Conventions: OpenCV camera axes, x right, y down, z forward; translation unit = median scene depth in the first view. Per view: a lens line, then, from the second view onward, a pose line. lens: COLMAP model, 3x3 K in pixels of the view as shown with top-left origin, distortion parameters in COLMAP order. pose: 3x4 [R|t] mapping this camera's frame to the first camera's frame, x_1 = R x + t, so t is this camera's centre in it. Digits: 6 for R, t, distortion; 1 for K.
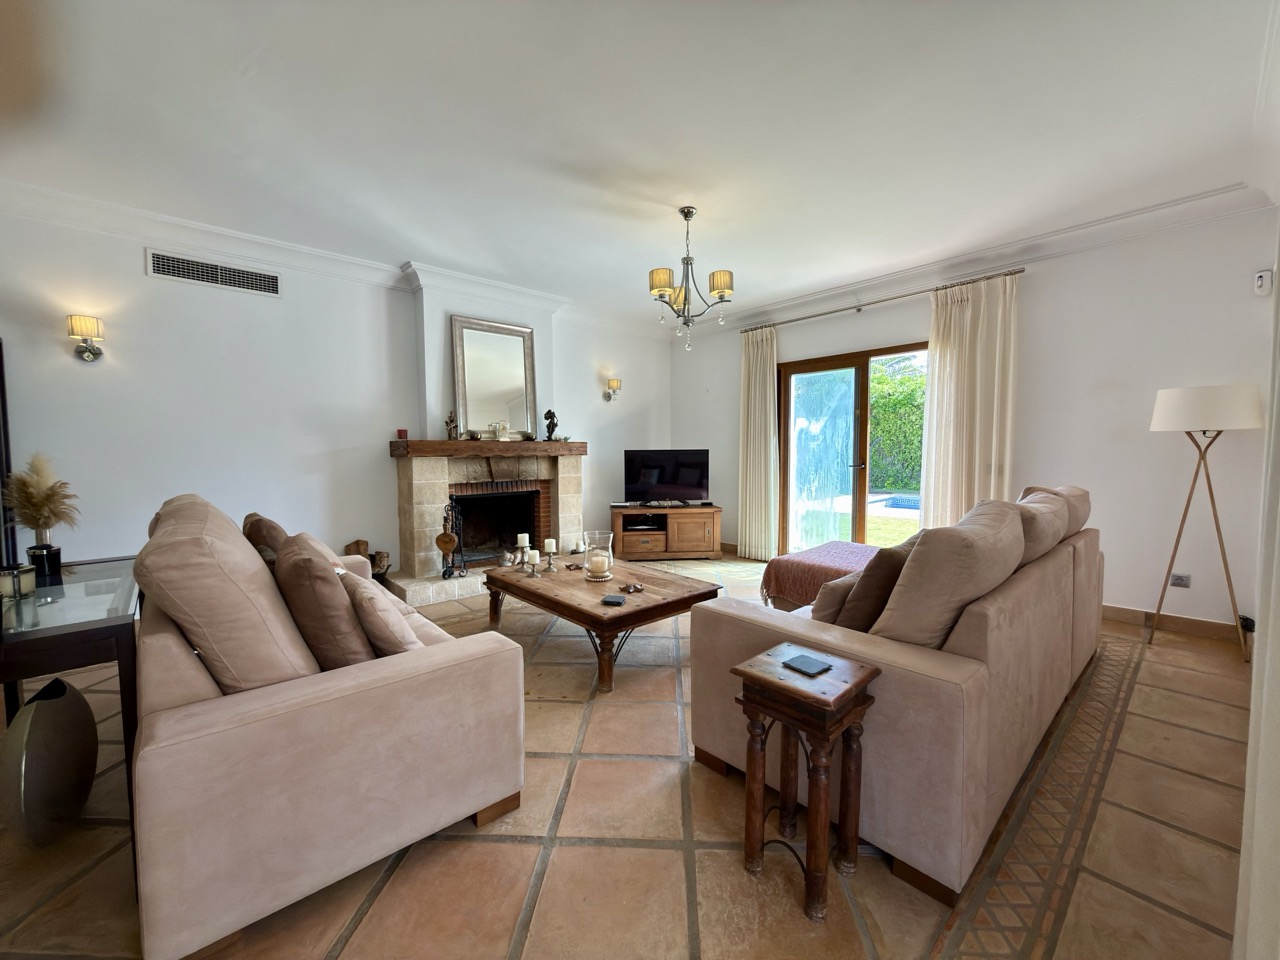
lens RADIAL K [[509.5, 0, 635.5], [0, 509.5, 483.1], [0, 0, 1]] dist [0.001864, -0.000493]
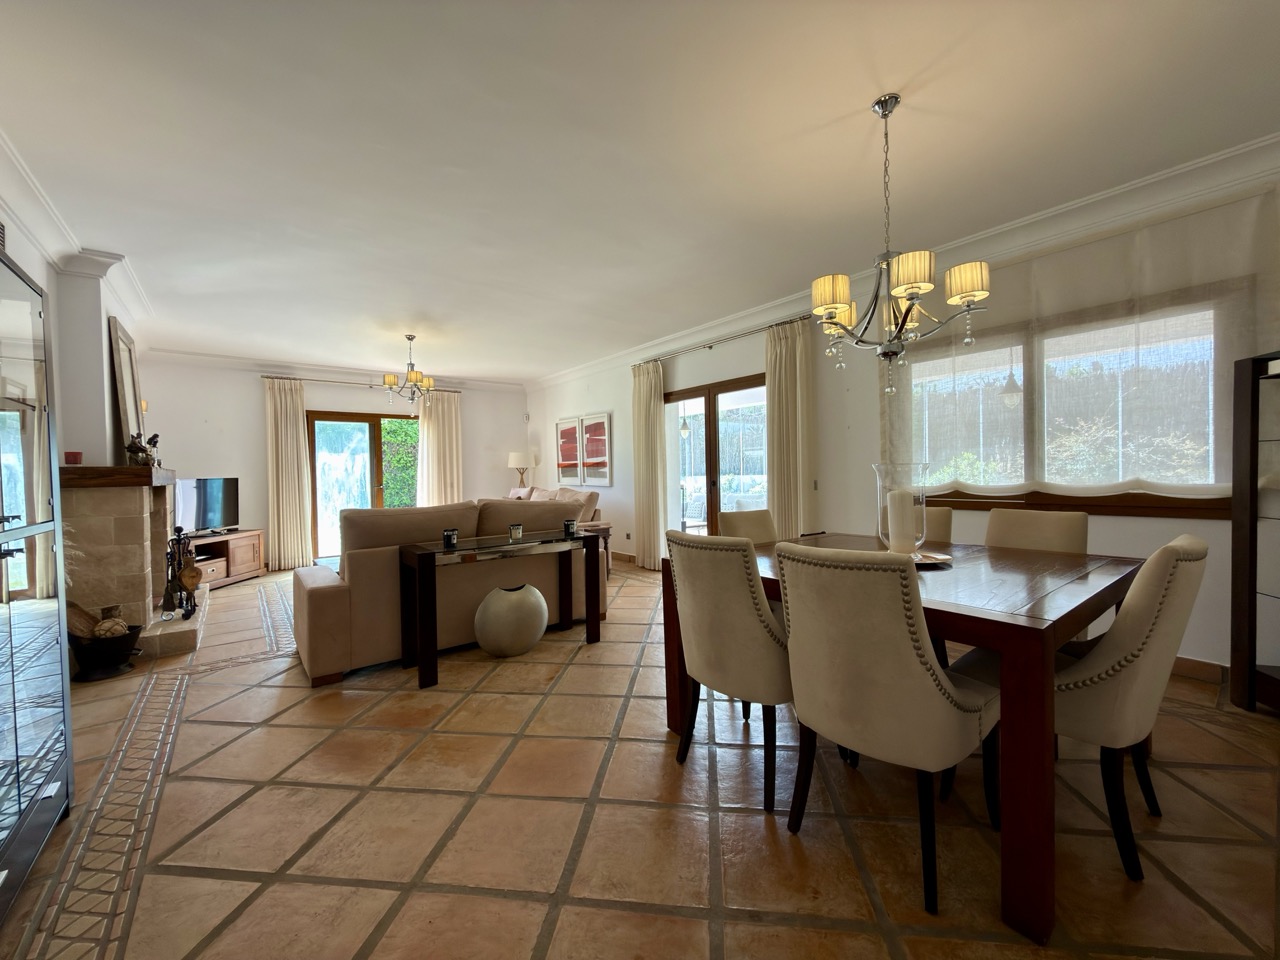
lens RADIAL K [[509.5, 0, 632.7], [0, 509.5, 480.0], [0, 0, 1]] dist [0.001864, -0.000493]
pose [[0.061071, -0.012520, 0.998055, -1.016546], [0.079318, 0.996820, 0.007651, -0.003882], [-0.994977, 0.078697, 0.061870, 0.119967]]
